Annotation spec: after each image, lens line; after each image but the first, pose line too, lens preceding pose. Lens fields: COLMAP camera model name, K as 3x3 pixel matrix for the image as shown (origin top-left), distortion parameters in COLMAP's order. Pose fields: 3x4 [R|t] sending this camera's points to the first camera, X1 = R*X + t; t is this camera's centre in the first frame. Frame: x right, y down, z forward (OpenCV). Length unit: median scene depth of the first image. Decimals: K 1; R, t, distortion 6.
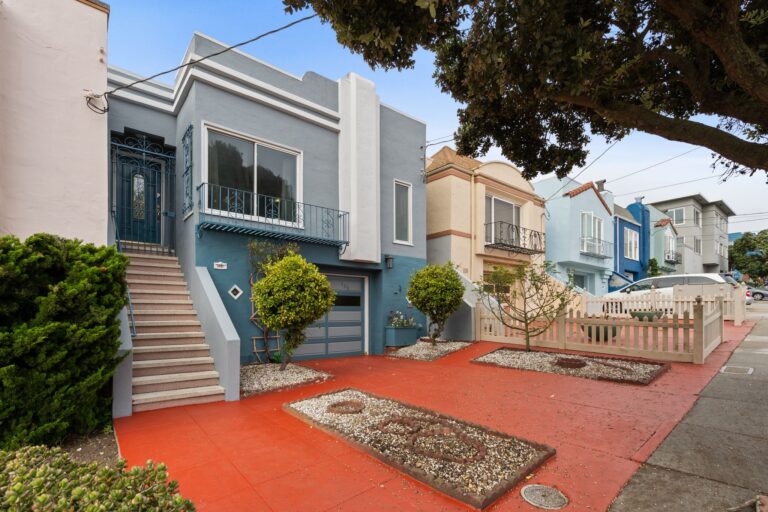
lens RADIAL K [[365.6, 0, 382.5], [0, 365.6, 312.1], [0, 0, 1]] dist [-0.002216, -0.000070]
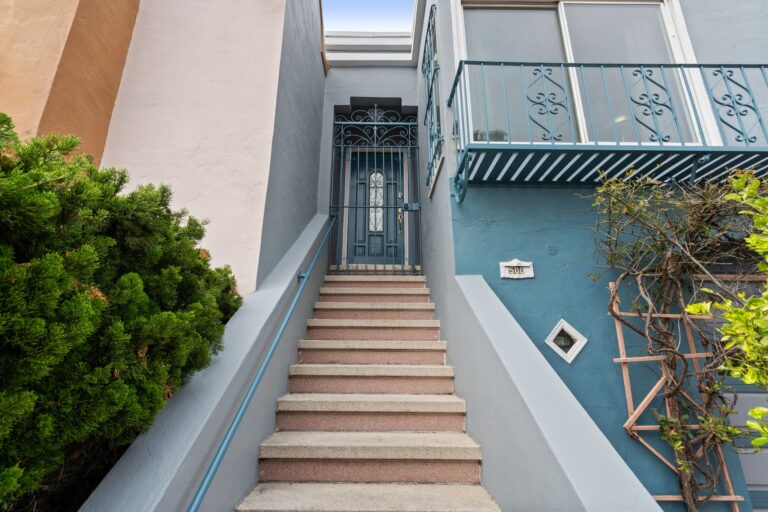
lens RADIAL K [[353.0, 0, 379.2], [0, 353.0, 252.3], [0, 0, 1]] dist [-0.002949, 0.000116]
pose [[0.771489, -0.175498, -0.611560, -0.259247], [-0.003359, 0.960068, -0.279746, -0.033481], [0.636234, 0.217875, 0.740093, 0.506800]]
